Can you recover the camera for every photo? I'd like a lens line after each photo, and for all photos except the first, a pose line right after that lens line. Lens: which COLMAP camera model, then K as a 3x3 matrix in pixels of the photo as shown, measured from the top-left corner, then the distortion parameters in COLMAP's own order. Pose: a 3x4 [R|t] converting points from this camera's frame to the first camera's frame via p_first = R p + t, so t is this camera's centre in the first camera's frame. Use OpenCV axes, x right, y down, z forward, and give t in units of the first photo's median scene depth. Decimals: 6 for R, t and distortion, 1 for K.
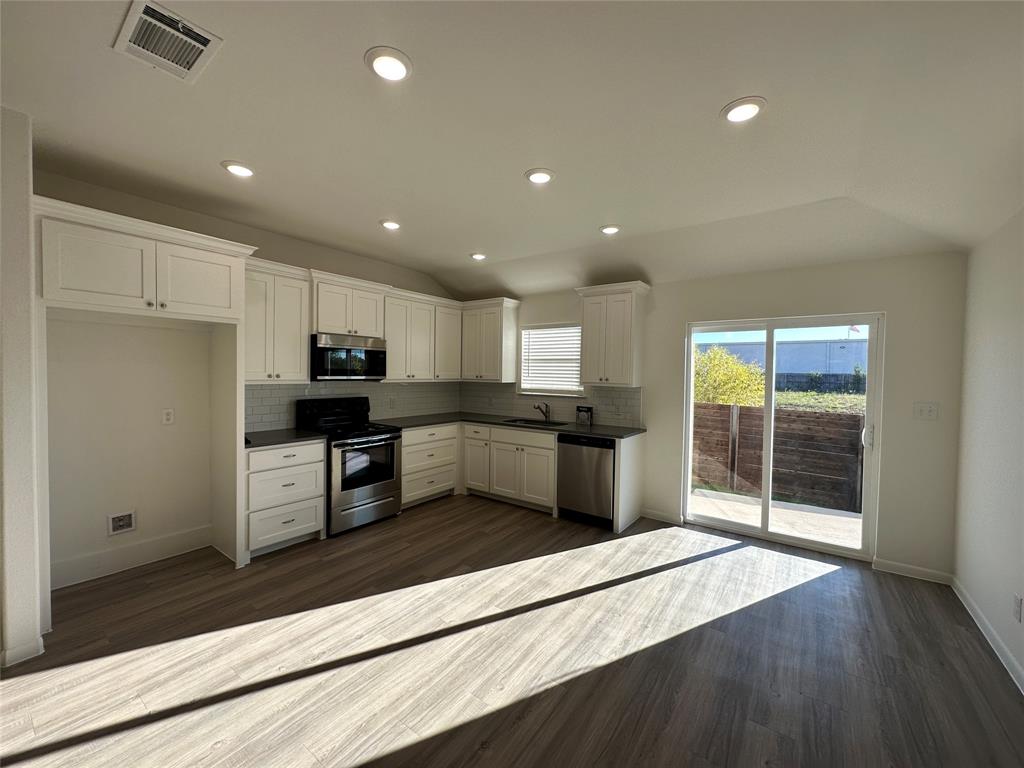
lens RADIAL K [[409.0, 0, 512.0], [0, 409.0, 384.0], [0, 0, 1]] dist [-0.001245, -0.000041]
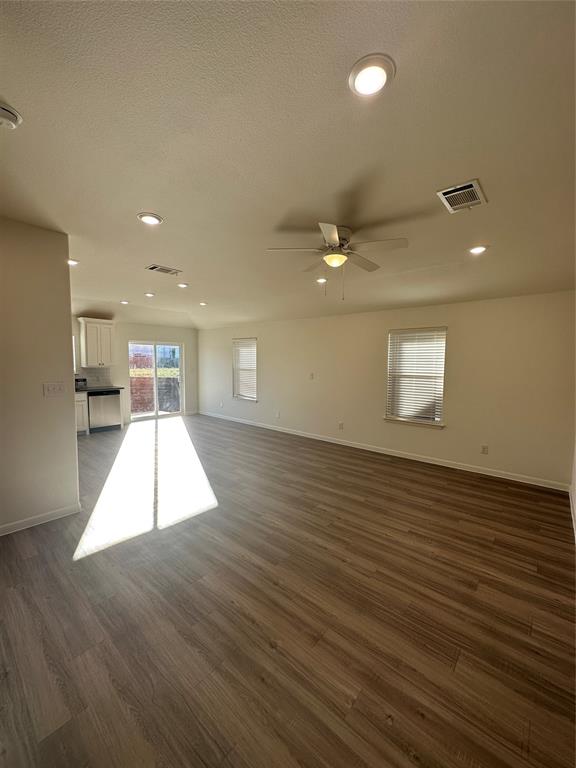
lens RADIAL K [[306.7, 0, 288.0], [0, 306.7, 384.0], [0, 0, 1]] dist [-0.001245, -0.000041]
pose [[0.084429, -0.086620, 0.992657, -1.485348], [0.019433, 0.996168, 0.085274, -0.030016], [-0.996240, 0.012091, 0.085788, -0.111141]]
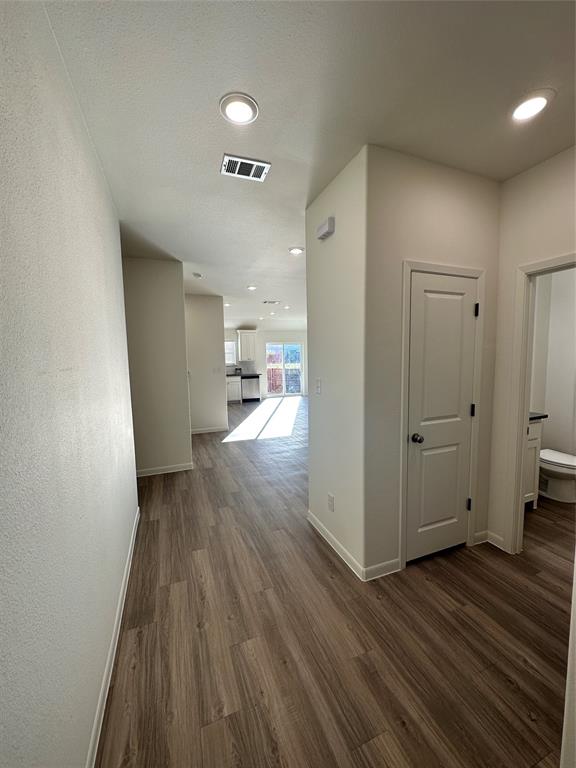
lens RADIAL K [[306.7, 0, 288.0], [0, 306.7, 384.0], [0, 0, 1]] dist [-0.001245, -0.000041]
pose [[0.534538, -0.094856, 0.839804, -1.980716], [0.045751, 0.995472, 0.083318, -0.002586], [-0.843905, -0.006115, 0.536458, -0.686199]]
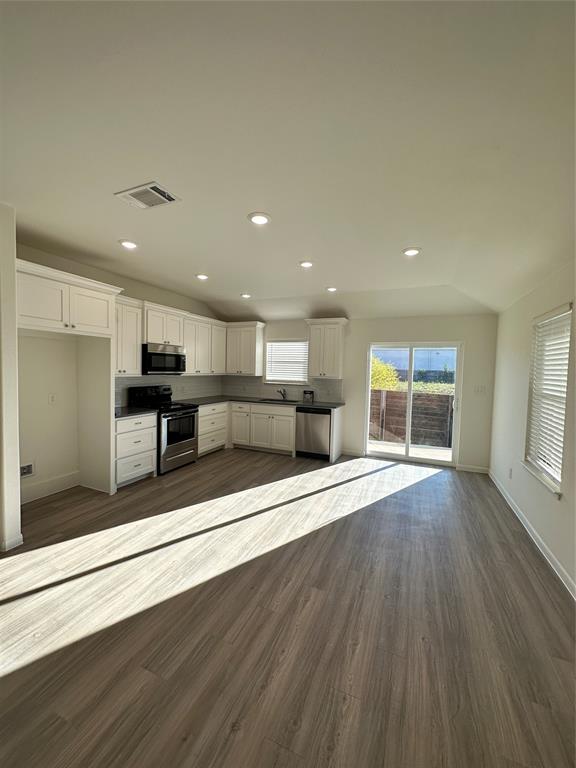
lens RADIAL K [[306.7, 0, 288.0], [0, 306.7, 384.0], [0, 0, 1]] dist [-0.001245, -0.000041]
pose [[0.973917, -0.001696, 0.226899, -0.236120], [-0.004223, 0.999663, 0.025596, -0.004544], [-0.226866, -0.025886, 0.973582, -0.240162]]
